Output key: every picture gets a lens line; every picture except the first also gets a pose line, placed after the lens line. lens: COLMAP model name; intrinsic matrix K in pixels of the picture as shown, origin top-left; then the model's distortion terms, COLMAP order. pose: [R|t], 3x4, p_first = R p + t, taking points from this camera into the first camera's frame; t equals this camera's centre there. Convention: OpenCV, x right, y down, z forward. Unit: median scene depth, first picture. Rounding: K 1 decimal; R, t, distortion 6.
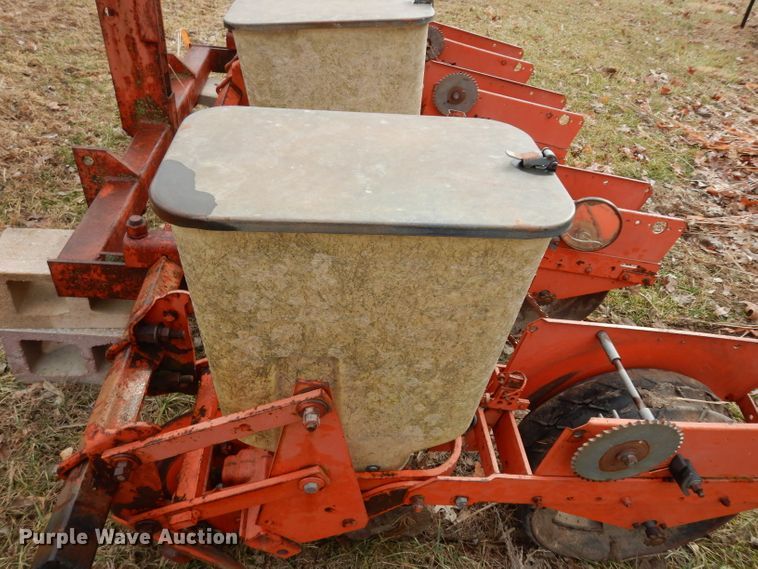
lens RADIAL K [[539.5, 0, 379.0], [0, 539.5, 284.5], [0, 0, 1]] dist [0.002858, 0.001539]
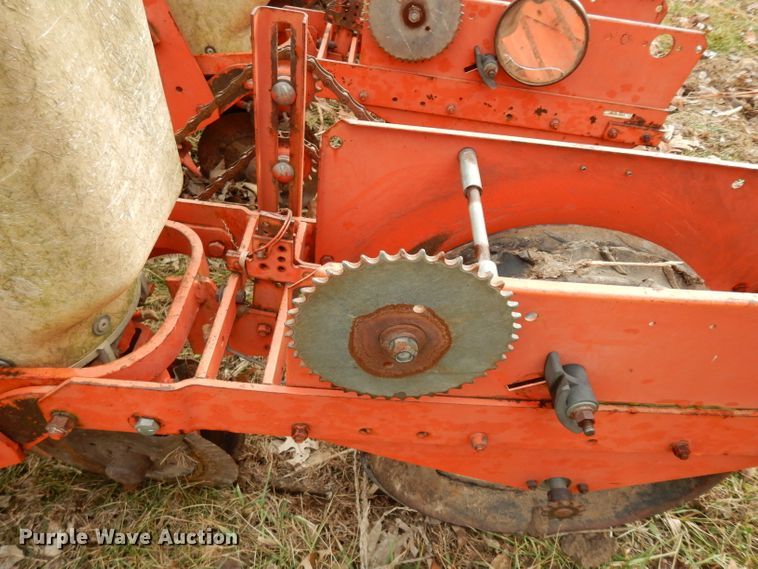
lens RADIAL K [[539.5, 0, 379.0], [0, 539.5, 284.5], [0, 0, 1]] dist [0.002858, 0.001539]
pose [[0.990505, 0.001904, -0.137460, 0.347550], [0.009913, 0.996311, 0.085236, 0.155379], [0.137116, -0.085789, 0.986833, 0.365176]]
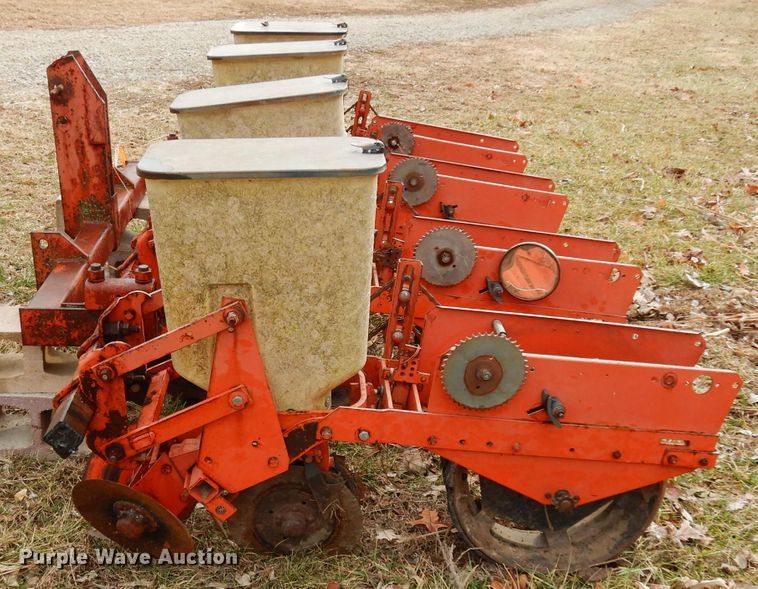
lens RADIAL K [[966.6, 0, 328.4], [0, 966.6, 353.9], [0, 0, 1]] dist [0.002155, 0.045148]
pose [[0.994210, -0.064651, -0.085825, 0.201496], [0.039990, 0.963990, -0.262913, 0.588630], [0.099732, 0.257959, 0.960995, -0.846868]]
